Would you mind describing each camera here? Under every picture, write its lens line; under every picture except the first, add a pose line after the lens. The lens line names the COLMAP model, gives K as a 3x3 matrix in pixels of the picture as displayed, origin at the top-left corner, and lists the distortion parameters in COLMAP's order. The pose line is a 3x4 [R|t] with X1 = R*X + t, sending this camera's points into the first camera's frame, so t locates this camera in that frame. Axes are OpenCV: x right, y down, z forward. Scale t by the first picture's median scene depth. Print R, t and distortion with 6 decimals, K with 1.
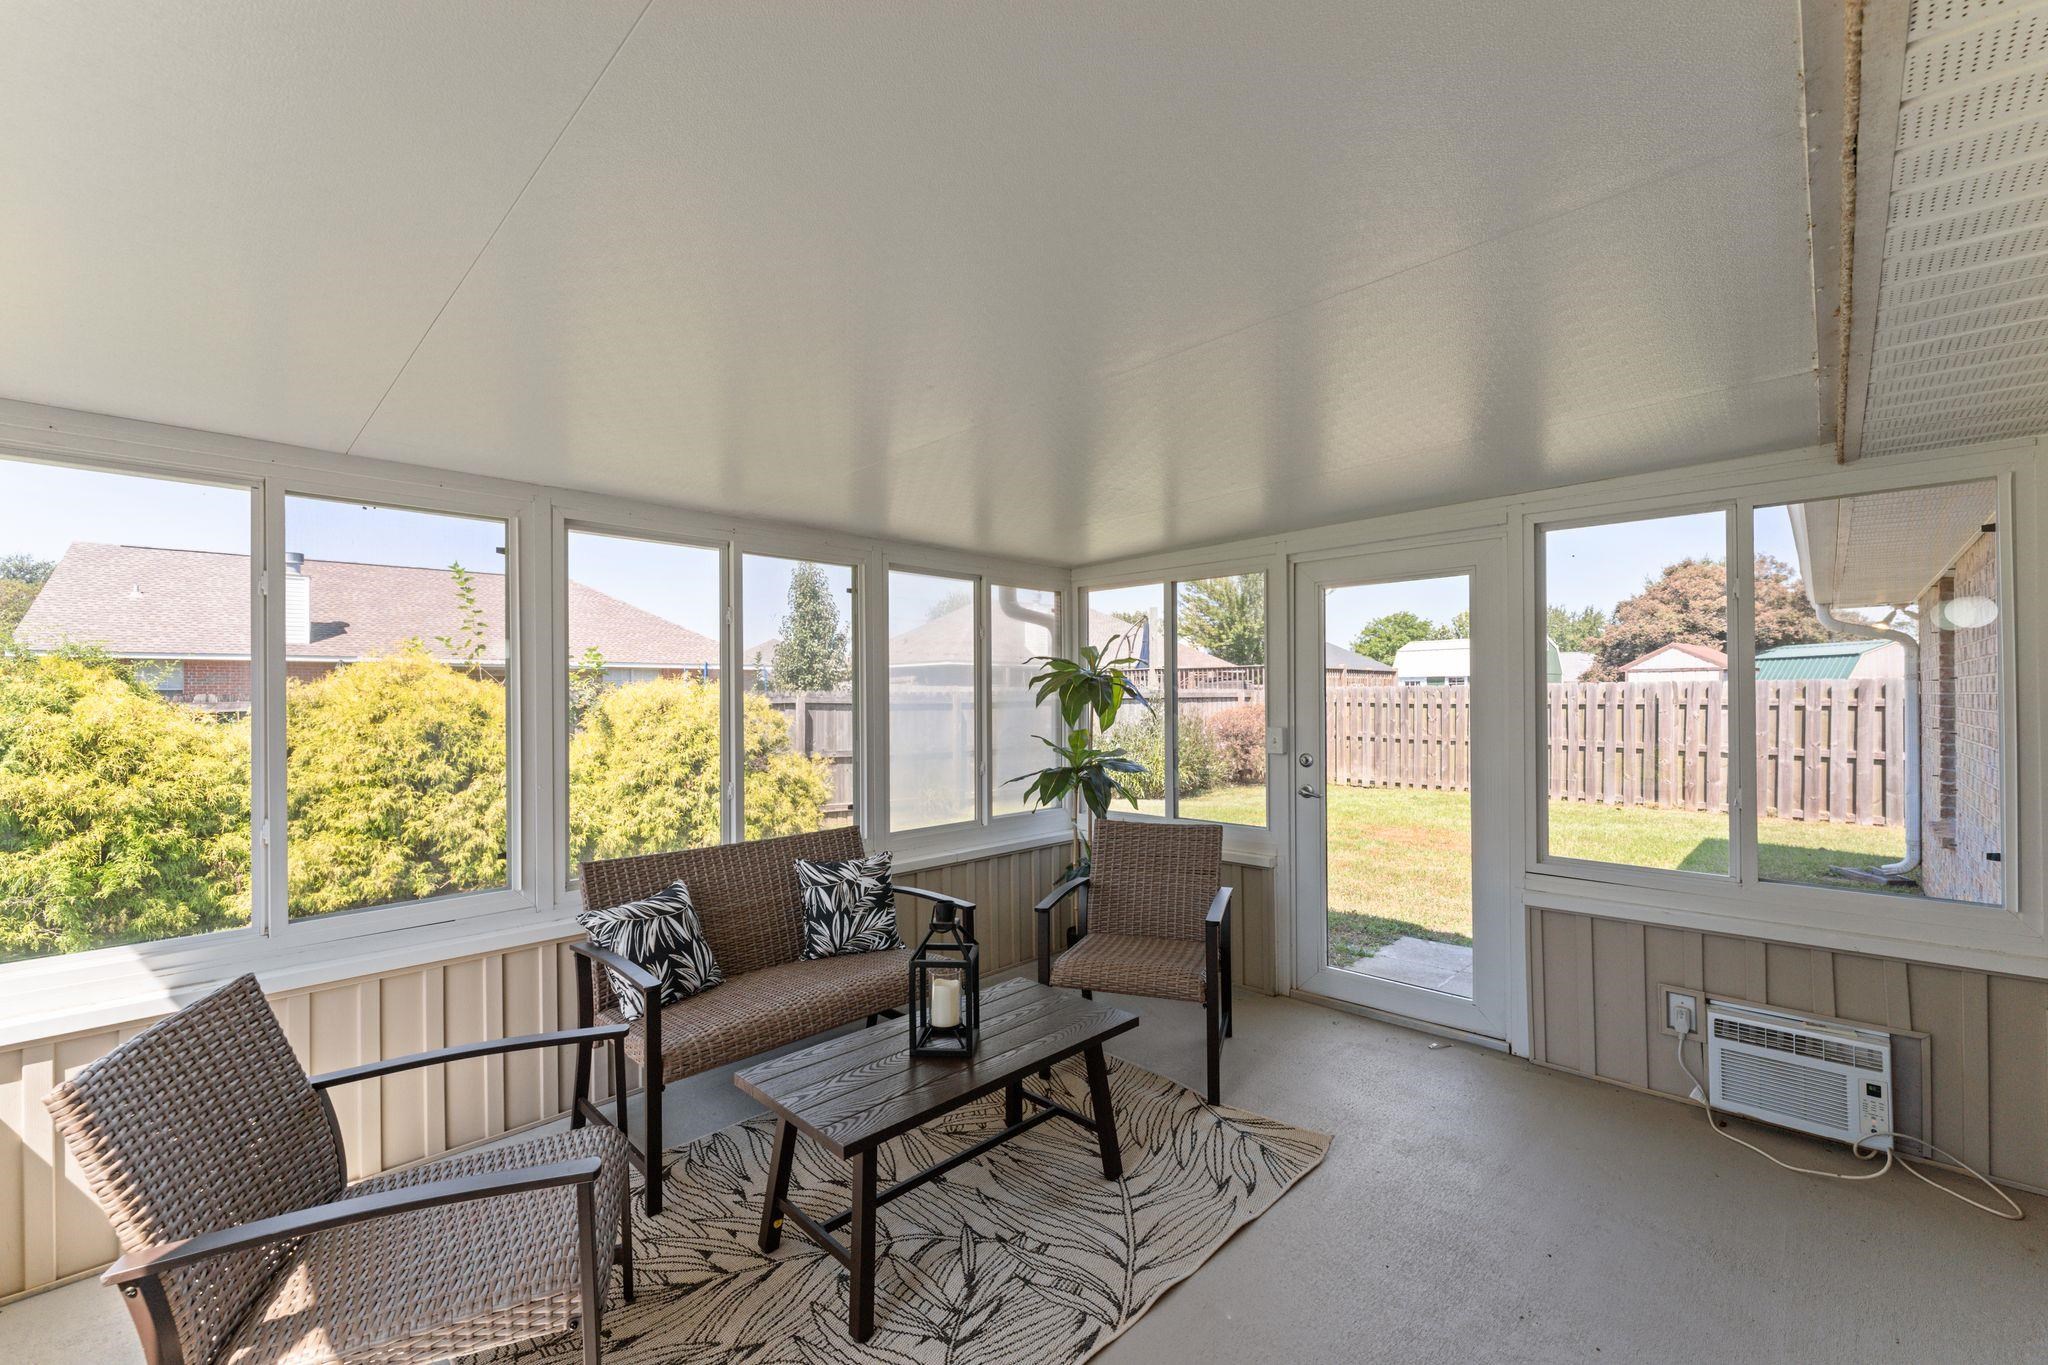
lens RADIAL K [[832.6, 0, 1025.6], [0, 832.6, 690.6], [0, 0, 1]] dist [0.005886, -0.000954]
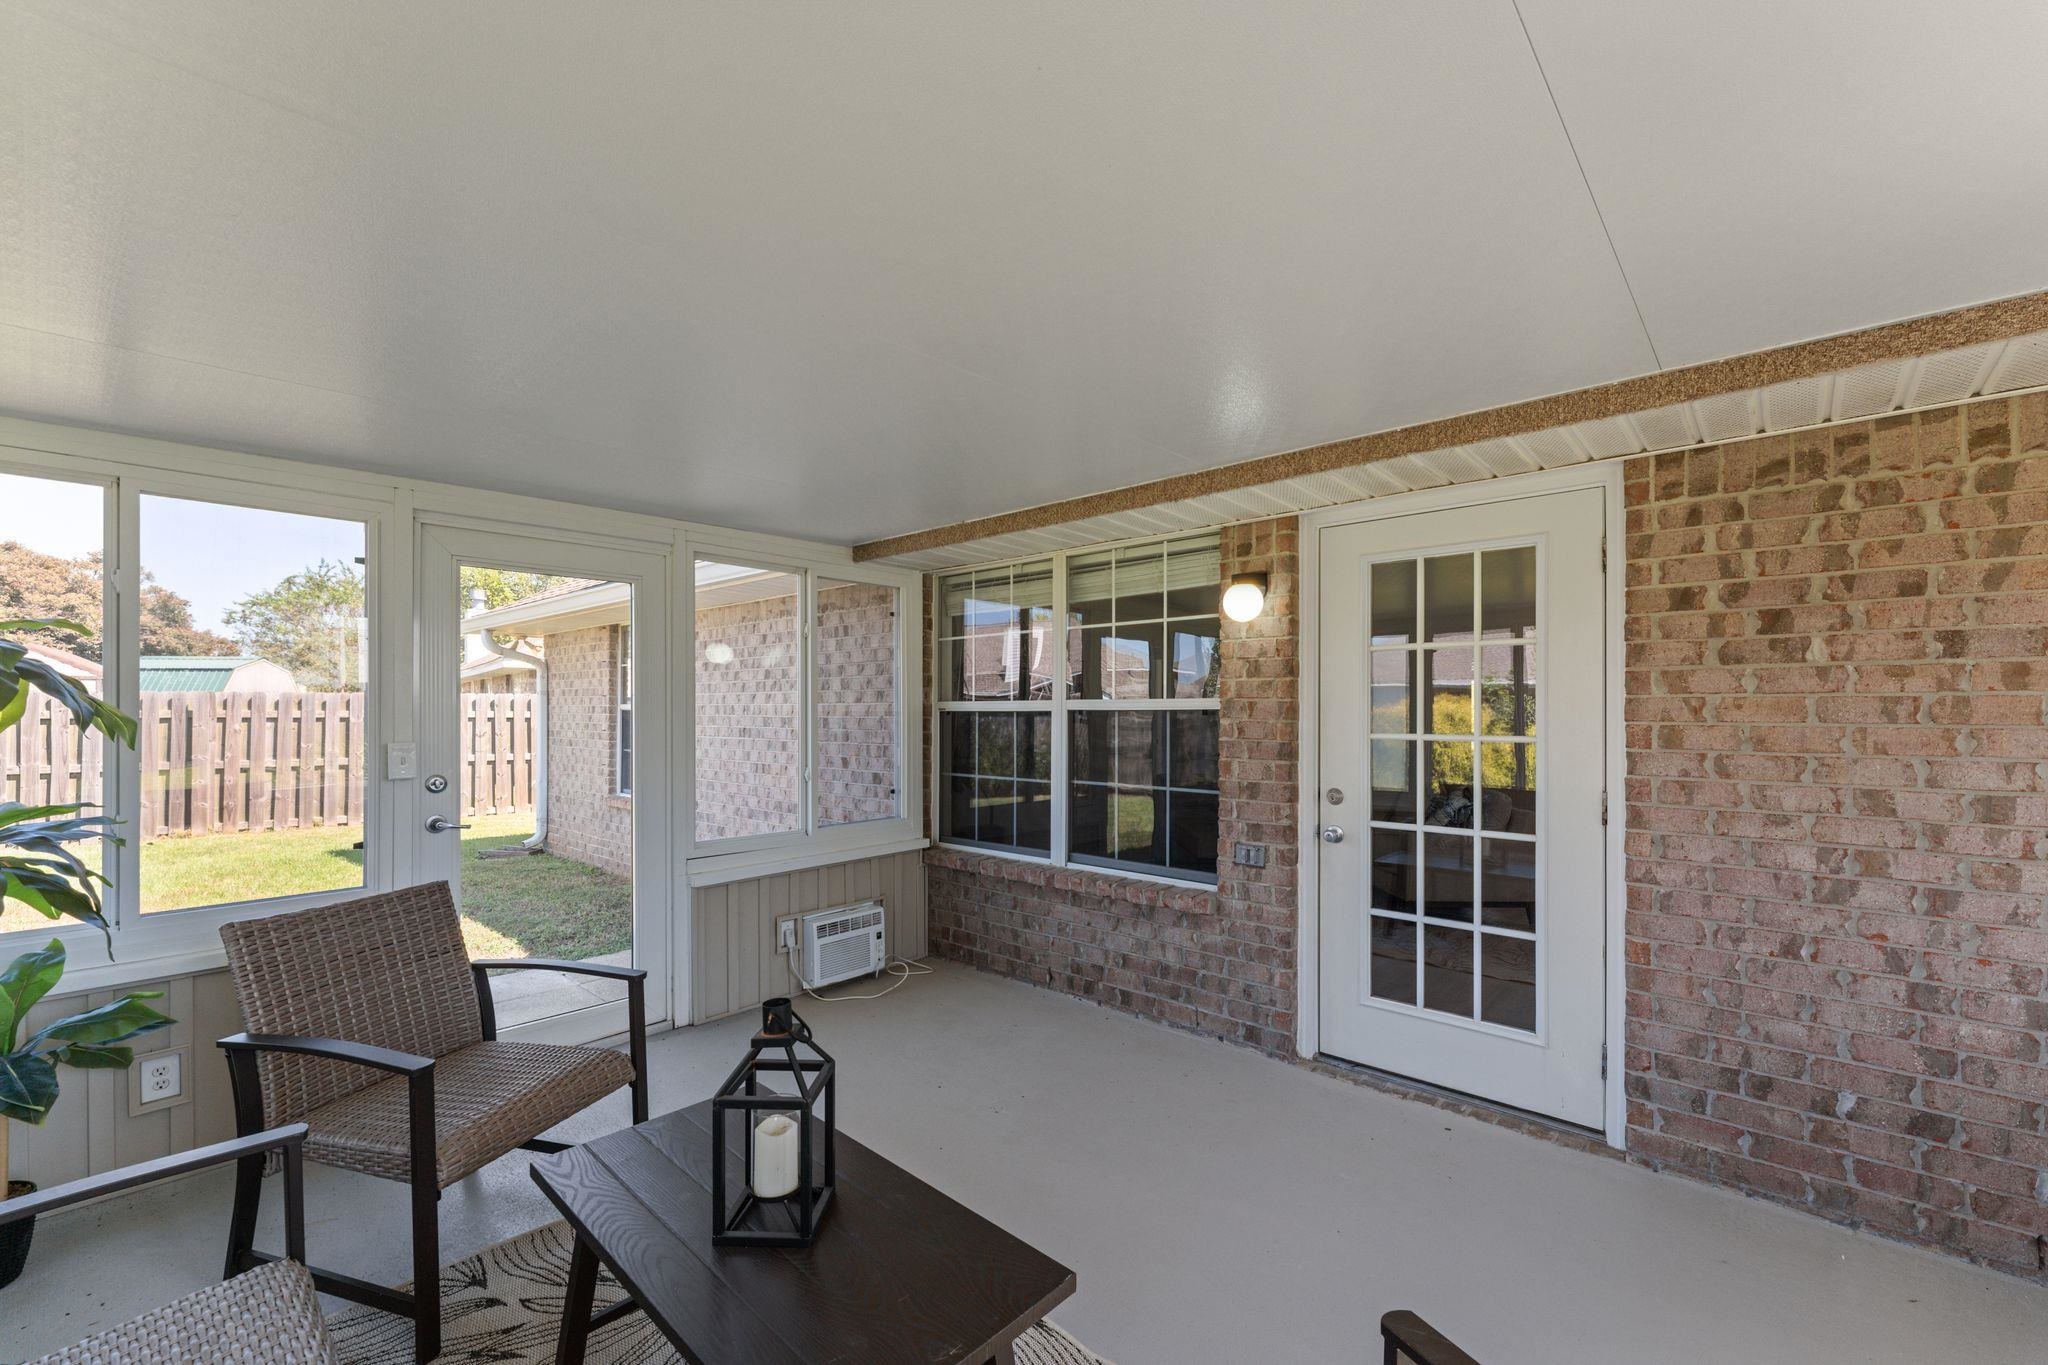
lens RADIAL K [[832.6, 0, 1025.9], [0, 832.6, 704.2], [0, 0, 1]] dist [0.005886, -0.000954]
pose [[-0.027255, 0.008329, 0.999594, -0.145655], [-0.007039, 0.999939, -0.008524, 0.003993], [-0.999604, -0.007269, -0.027195, 0.156879]]
